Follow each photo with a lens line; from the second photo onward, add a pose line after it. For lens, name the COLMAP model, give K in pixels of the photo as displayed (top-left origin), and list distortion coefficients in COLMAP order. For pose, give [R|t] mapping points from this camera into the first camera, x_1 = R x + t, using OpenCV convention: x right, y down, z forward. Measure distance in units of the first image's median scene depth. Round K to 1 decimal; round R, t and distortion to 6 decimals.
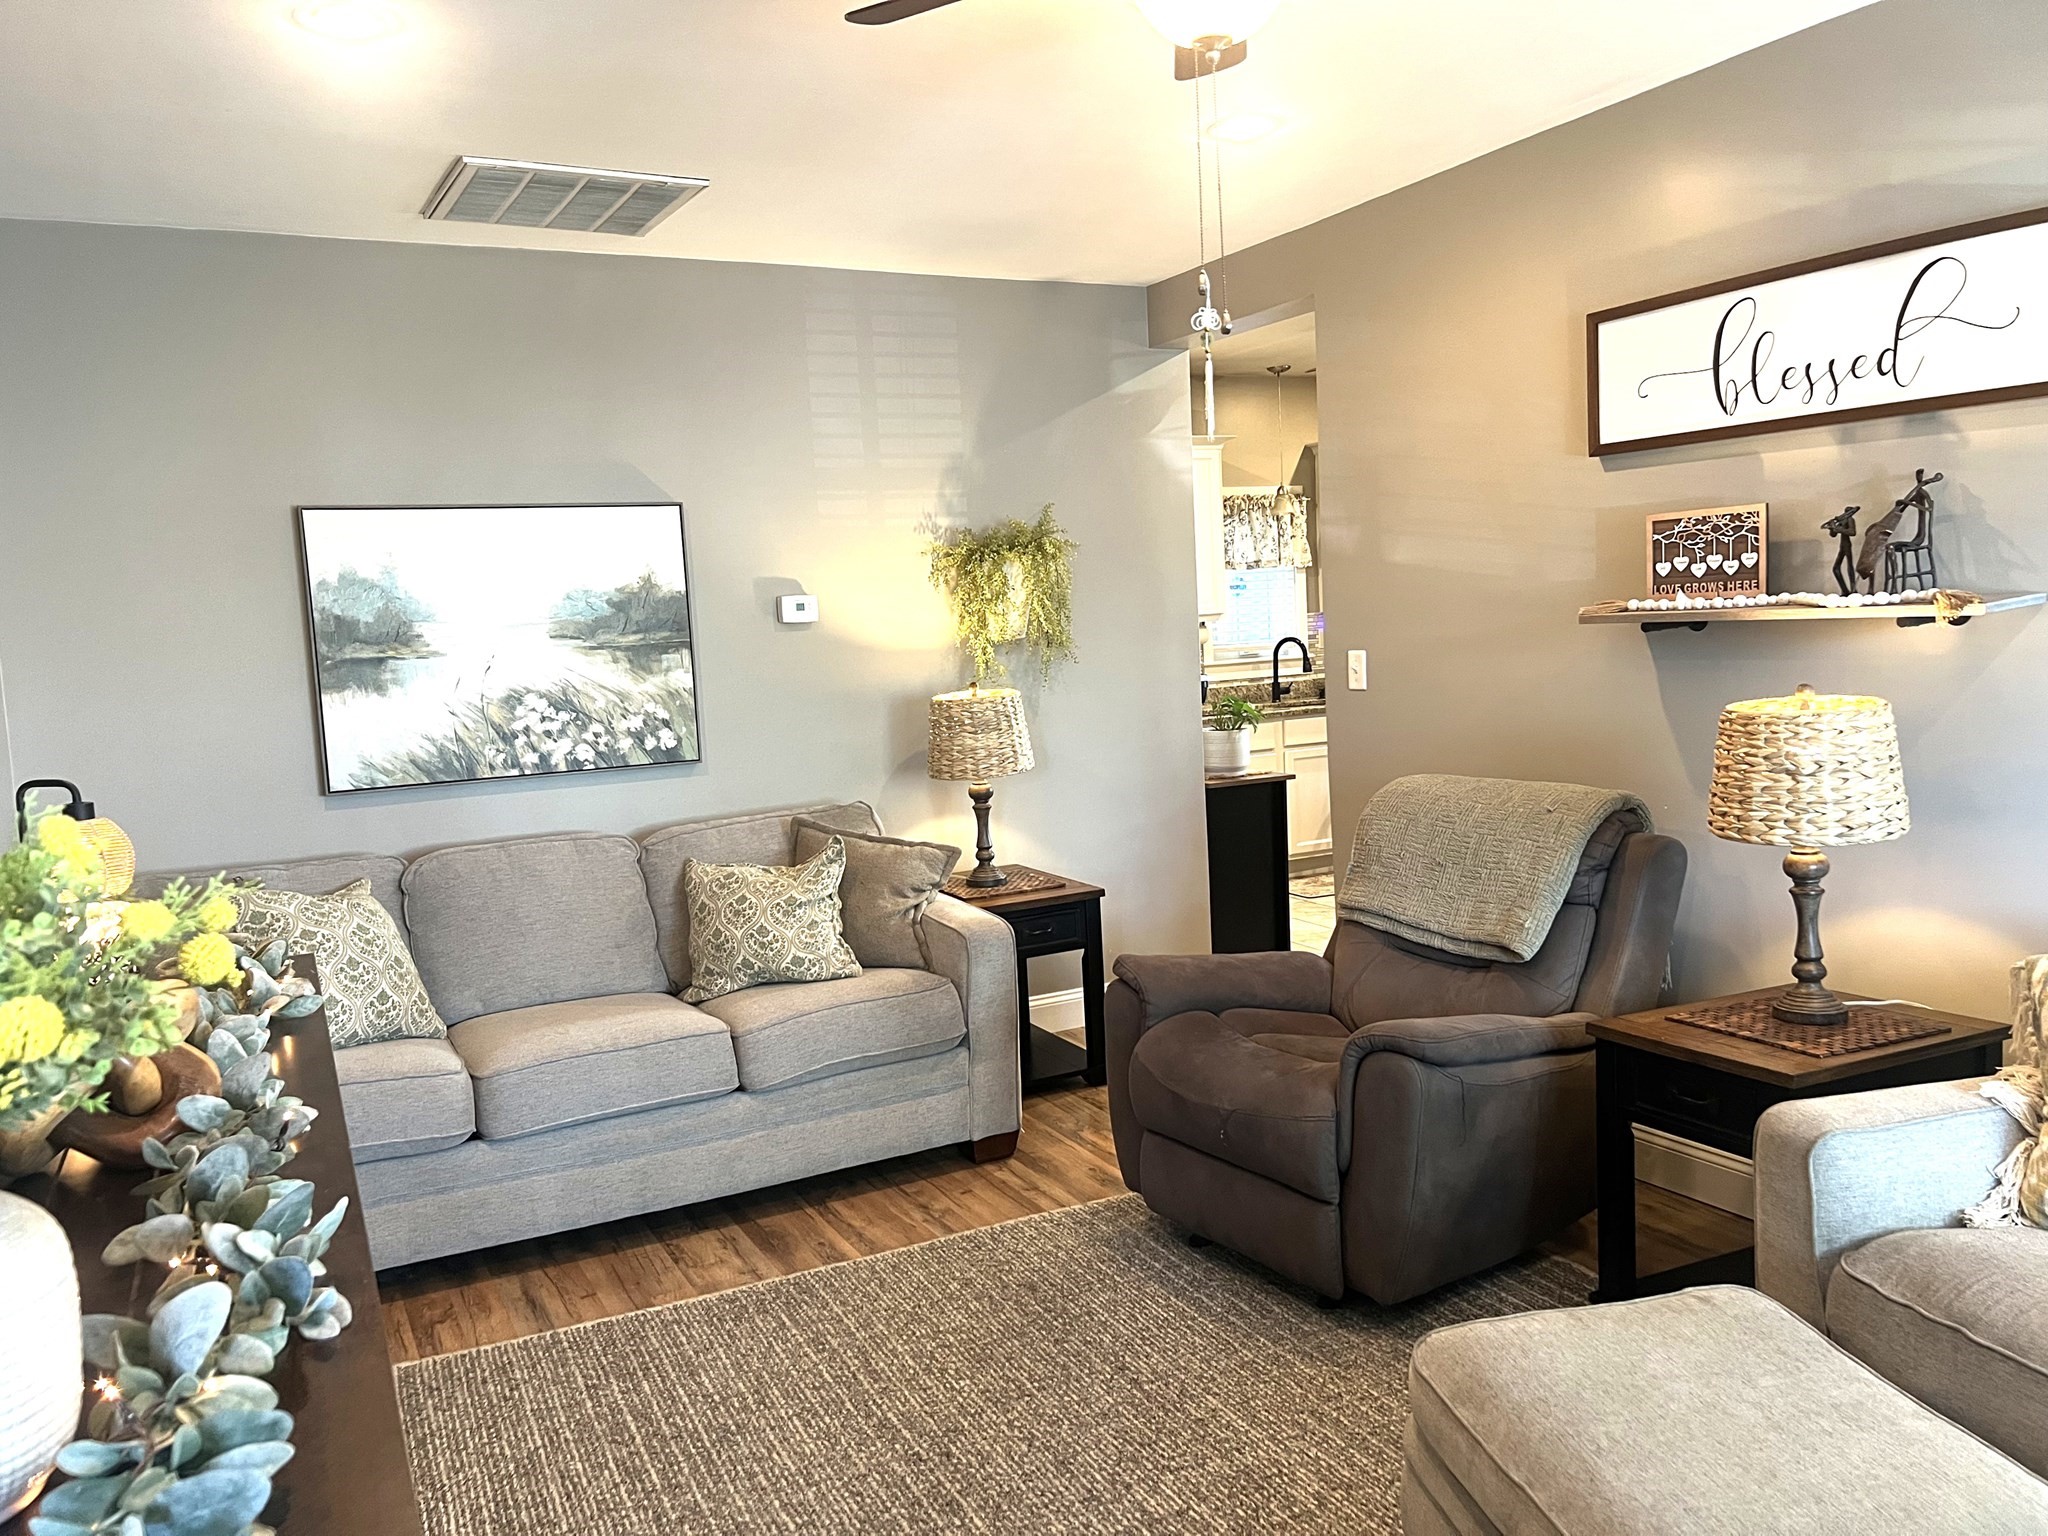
lens RADIAL K [[1547.3, 0, 1027.9], [0, 1547.3, 760.7], [0, 0, 1]] dist [0.052099, -0.051987]
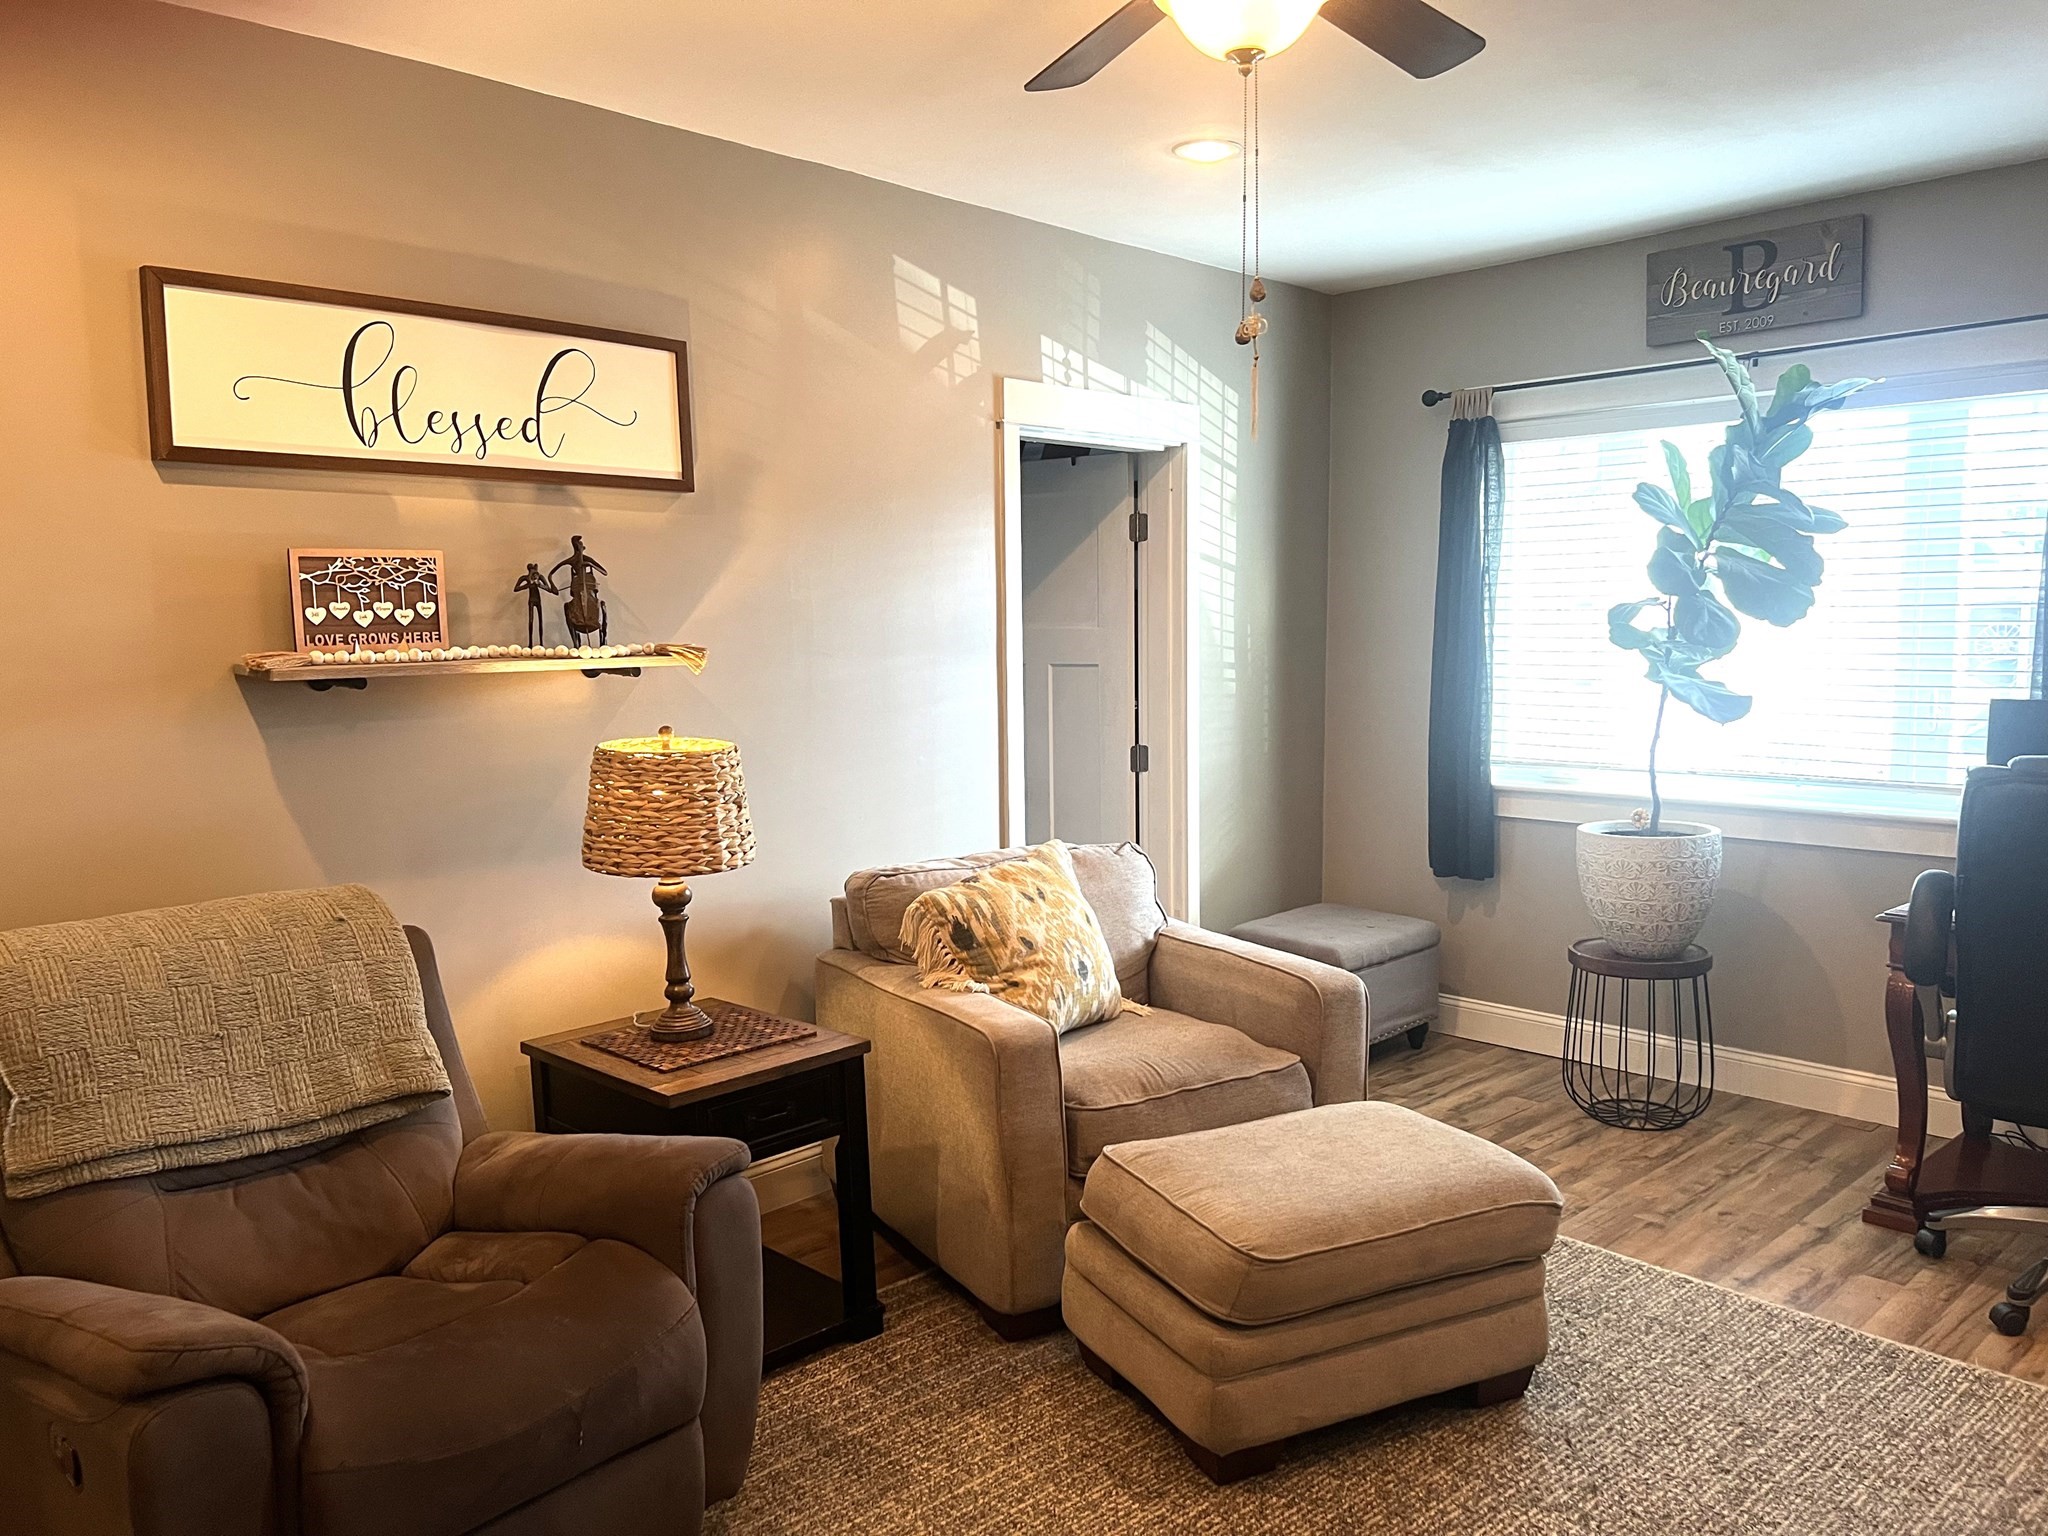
lens RADIAL K [[1547.3, 0, 1023.5], [0, 1547.3, 771.0], [0, 0, 1]] dist [0.052099, -0.051987]
pose [[-0.272237, -0.041221, 0.961347, -0.493811], [0.124799, 0.989131, 0.077754, -0.058303], [-0.954103, 0.141142, -0.264134, 0.867199]]
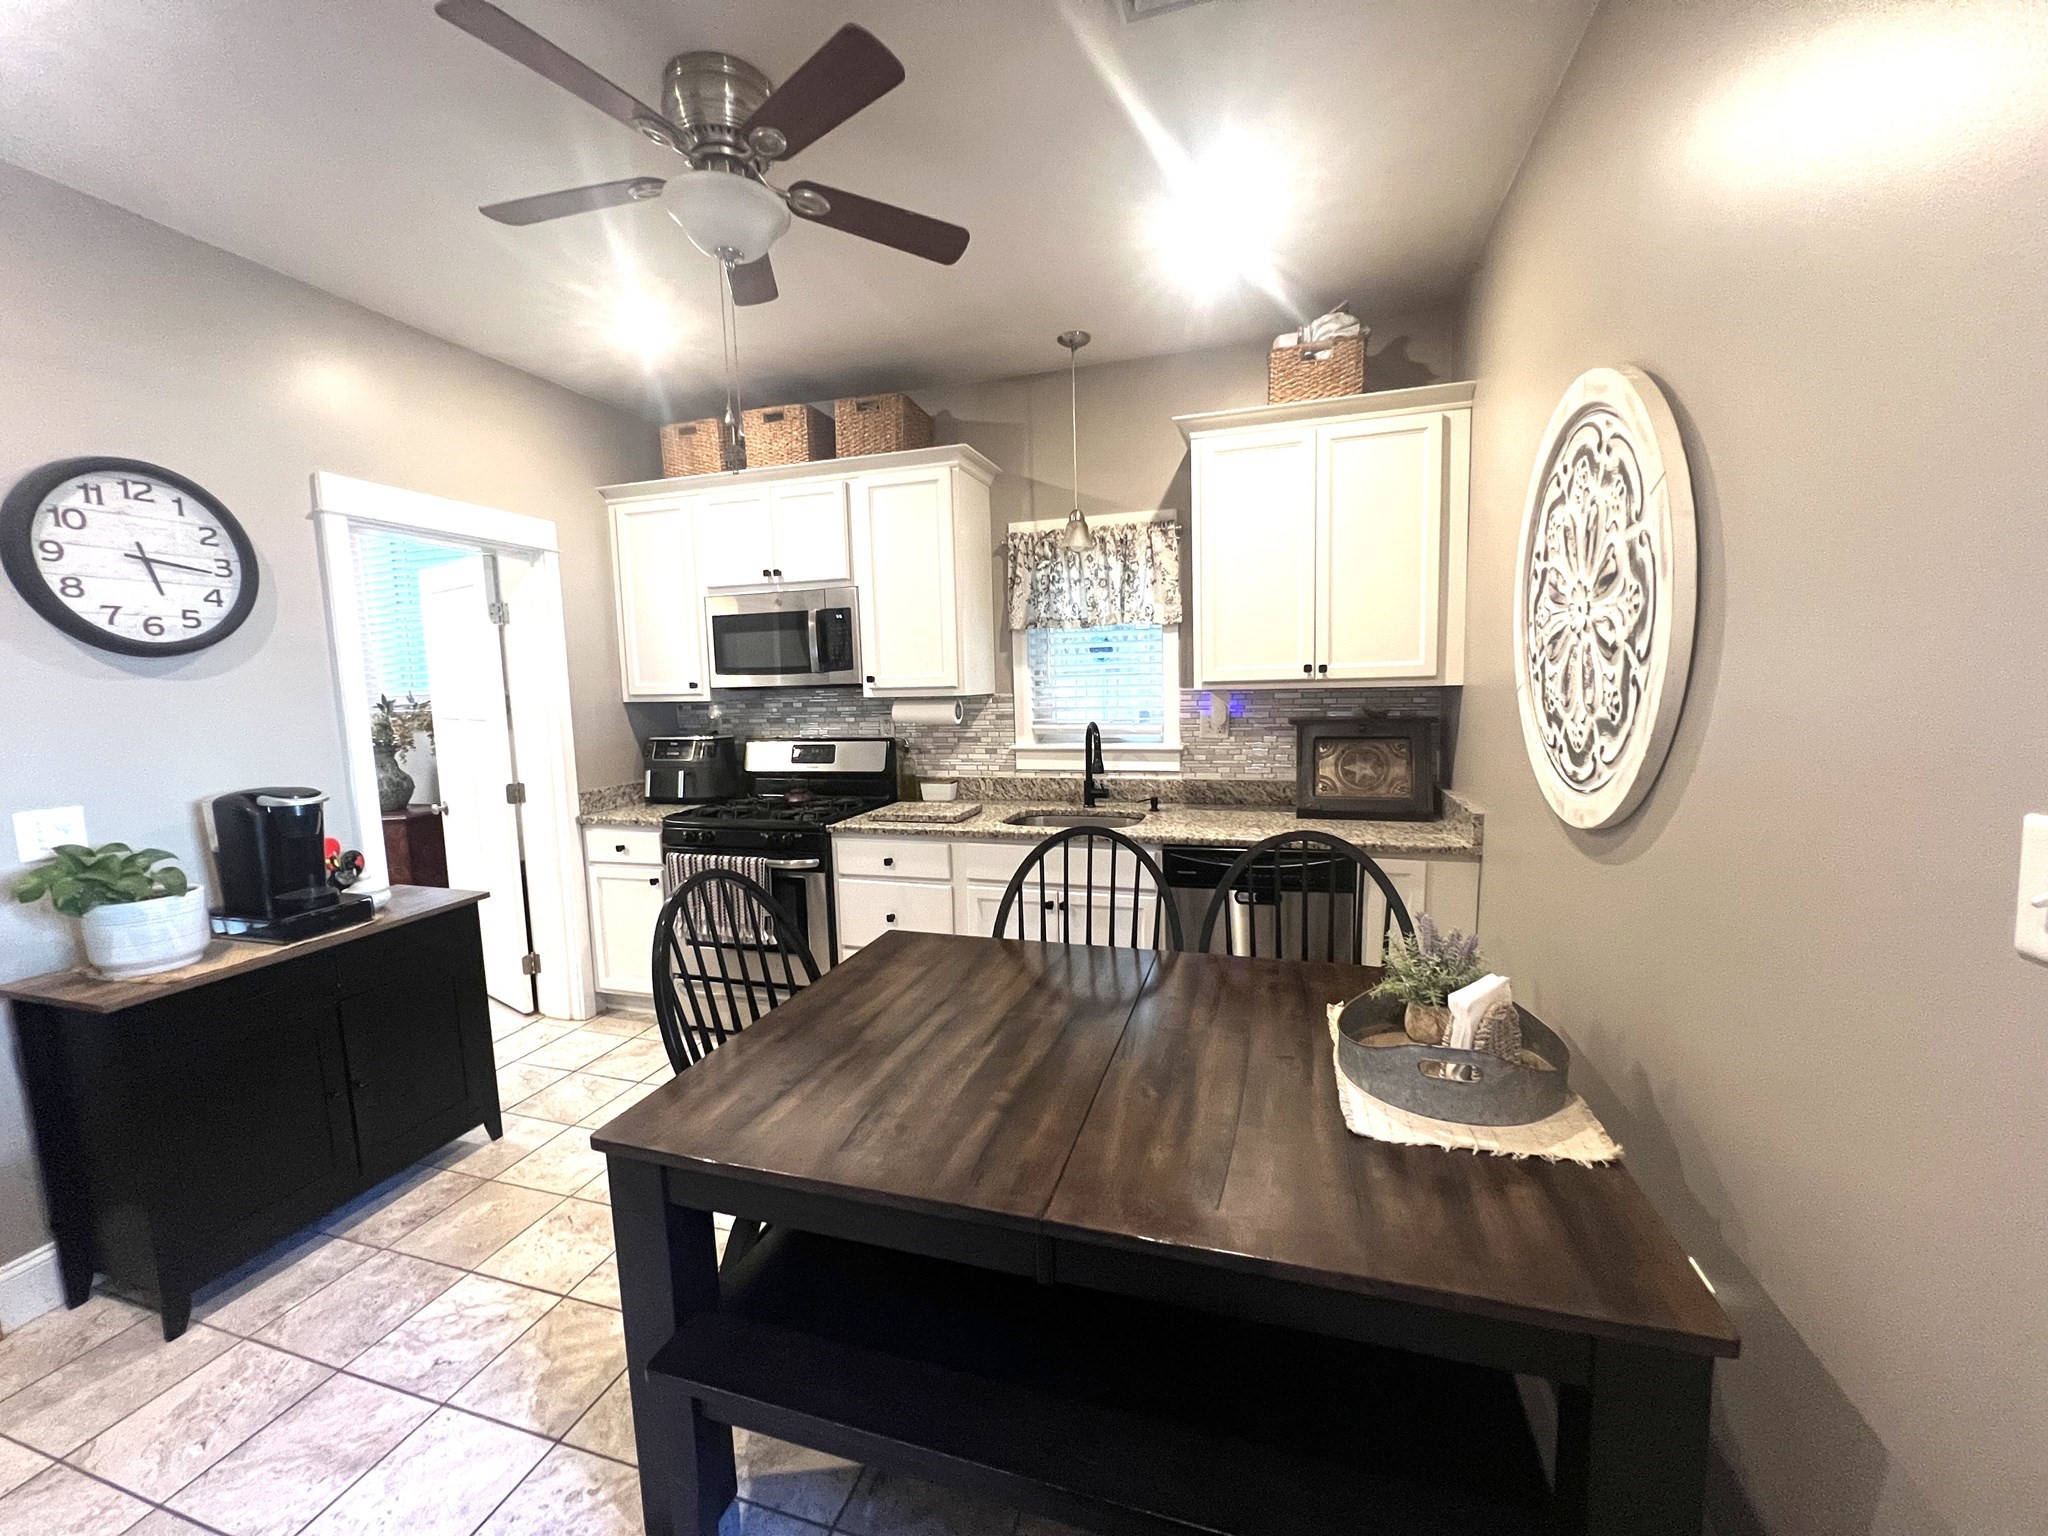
lens RADIAL K [[819.0, 0, 1024.9], [0, 819.0, 769.8], [0, 0, 1]] dist [0.001584, -0.000009]
pose [[0.705829, 0.114772, -0.699023, 0.985175], [-0.077430, 0.993375, 0.084917, -0.206581], [0.704138, -0.005811, 0.710039, 1.667357]]
